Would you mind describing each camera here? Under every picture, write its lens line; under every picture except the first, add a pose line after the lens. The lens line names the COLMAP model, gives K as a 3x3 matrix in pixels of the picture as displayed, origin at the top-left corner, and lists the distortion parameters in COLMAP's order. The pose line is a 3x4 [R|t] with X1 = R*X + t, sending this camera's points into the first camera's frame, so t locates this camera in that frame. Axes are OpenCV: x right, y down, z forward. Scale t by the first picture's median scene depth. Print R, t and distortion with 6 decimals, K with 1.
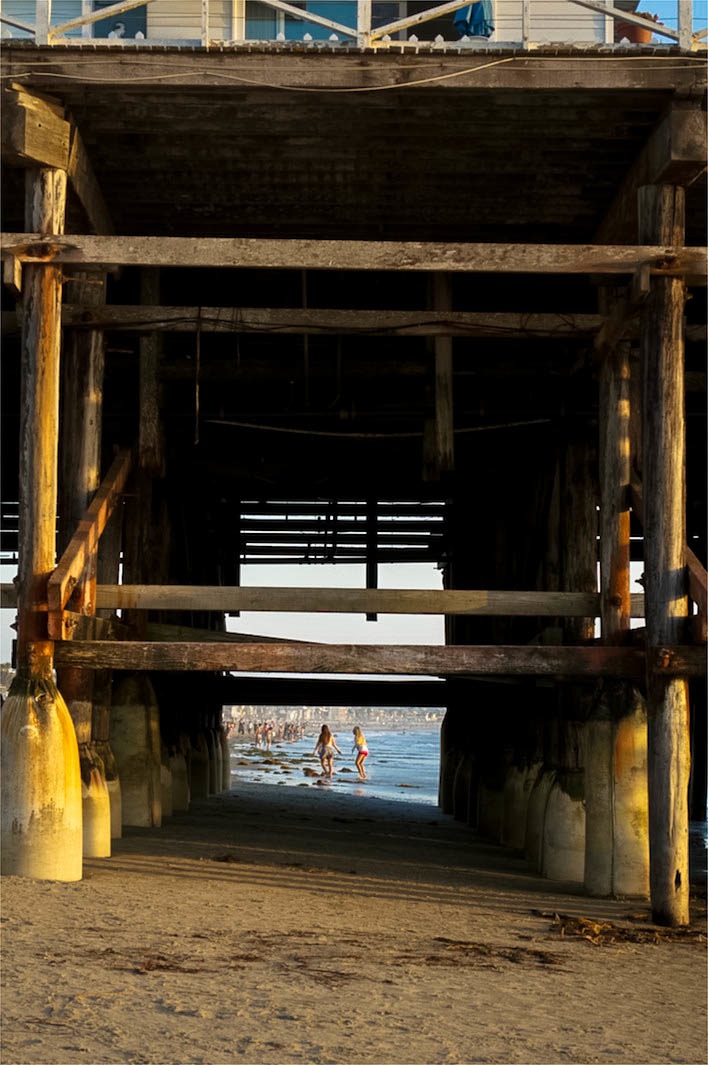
lens RADIAL K [[2634.0, 0, 354.0], [0, 2634.0, 532.5], [0, 0, 1]] dist [-0.024023, -0.132887]
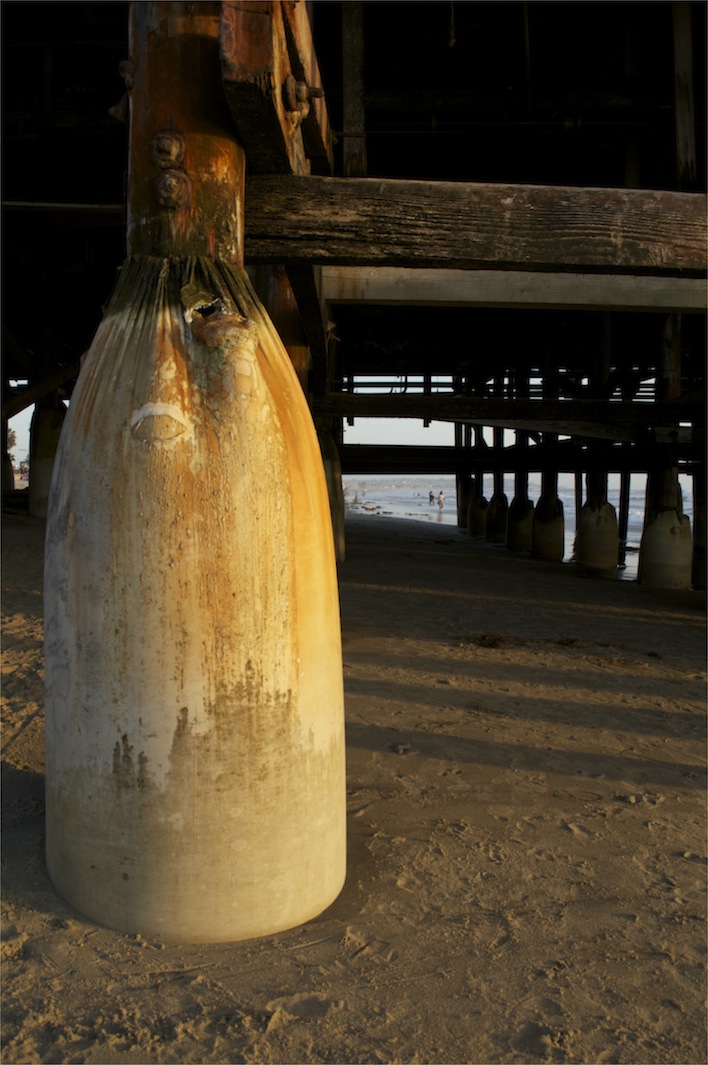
lens RADIAL K [[740.4, 0, 354.0], [0, 740.4, 532.5], [0, 0, 1]] dist [-0.069568, 0.000872]
pose [[0.999711, -0.013679, 0.019786, -0.103679], [0.011061, 0.991860, 0.126851, 0.076359], [-0.021360, -0.126595, 0.991724, 0.911294]]
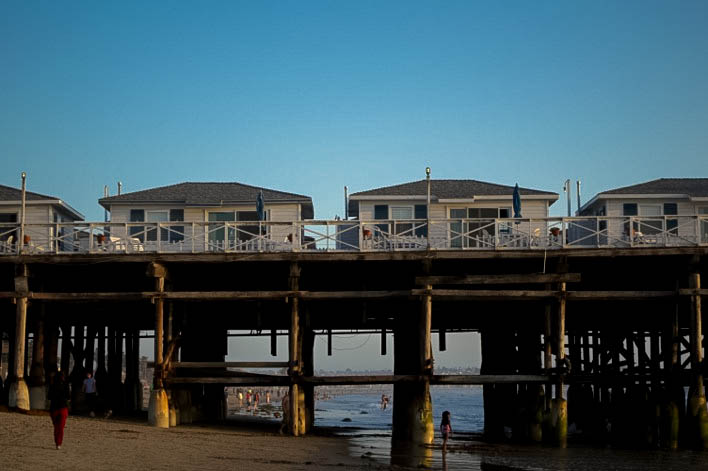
lens RADIAL K [[1751.0, 0, 354.0], [0, 1751.0, 235.5], [0, 0, 1]] dist [-0.024023, -0.132887]
pose [[0.999931, -0.011692, -0.001114, 0.236661], [0.011672, 0.999786, -0.017060, -0.156786], [0.001314, 0.017046, 0.999854, -2.145512]]
